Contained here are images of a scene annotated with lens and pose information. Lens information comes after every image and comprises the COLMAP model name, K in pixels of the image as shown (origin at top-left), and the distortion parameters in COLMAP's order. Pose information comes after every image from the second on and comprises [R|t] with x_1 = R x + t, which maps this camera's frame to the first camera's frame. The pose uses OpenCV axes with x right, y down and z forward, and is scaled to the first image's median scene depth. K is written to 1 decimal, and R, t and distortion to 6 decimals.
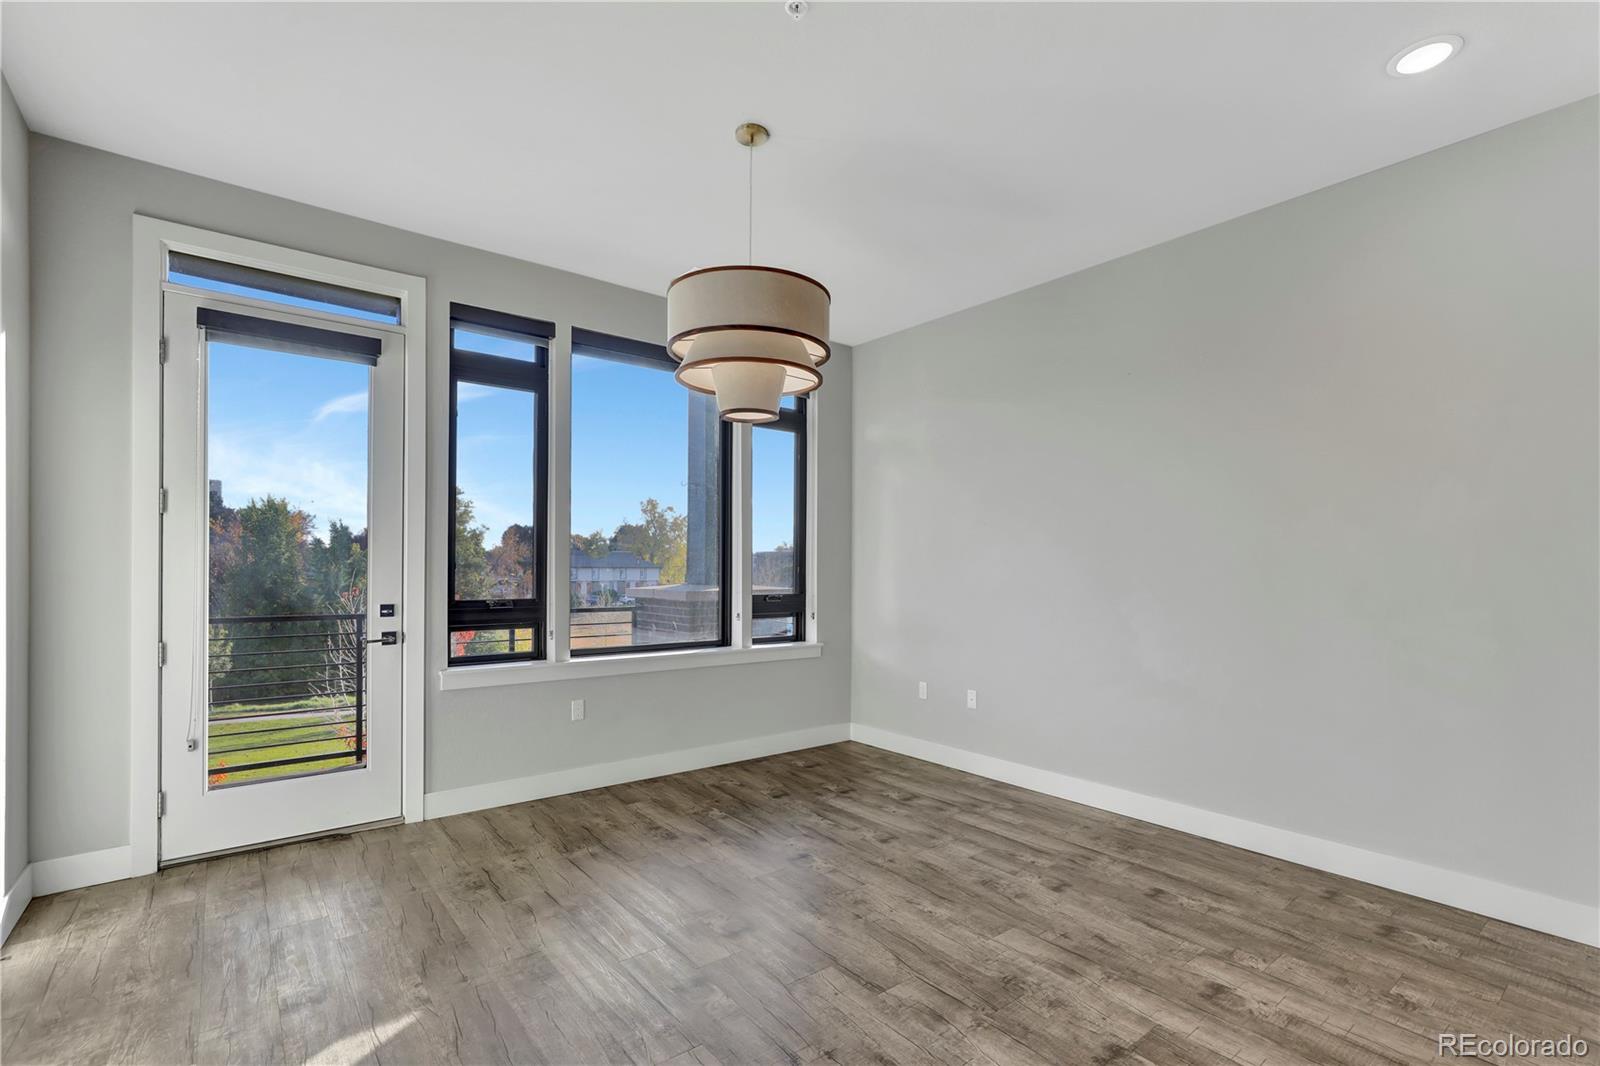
lens RADIAL K [[736.5, 0, 802.2], [0, 736.5, 564.9], [0, 0, 1]] dist [-0.009619, 0.005309]
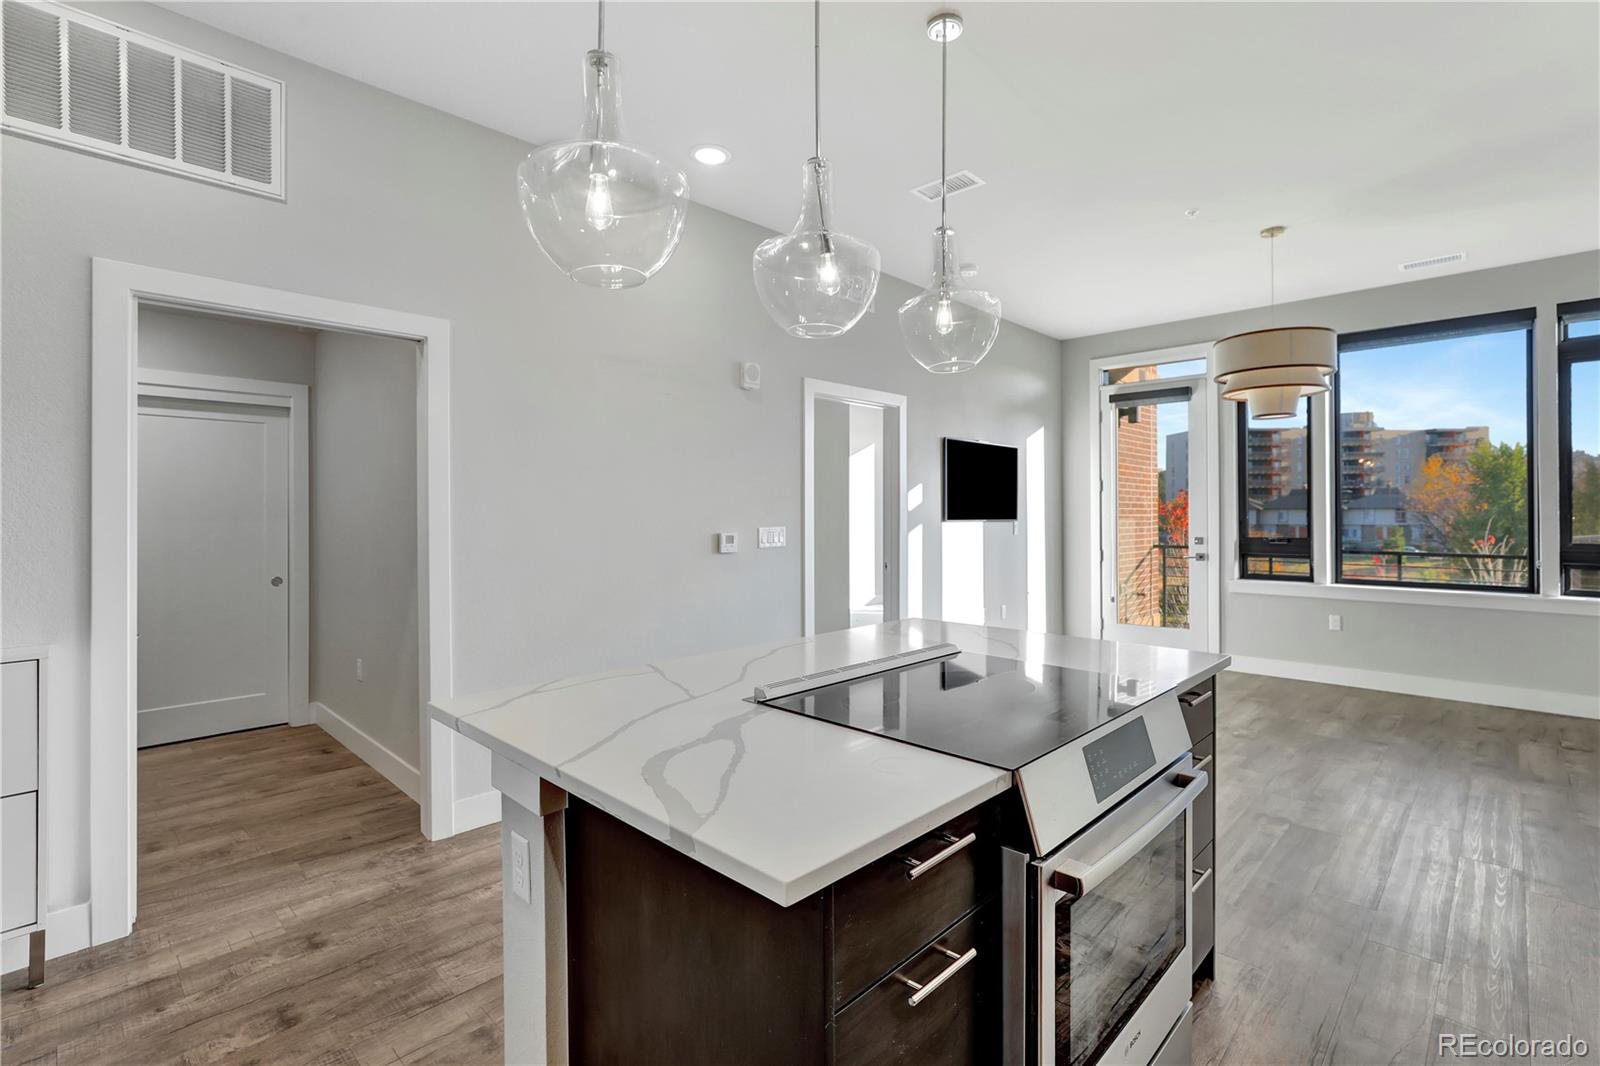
lens RADIAL K [[736.5, 0, 809.7], [0, 736.5, 521.8], [0, 0, 1]] dist [-0.009619, 0.005309]
pose [[0.127027, 0.001766, -0.991898, 1.021813], [0.007781, 0.999966, 0.002777, 0.005500], [0.991869, -0.008071, 0.127009, -0.124026]]
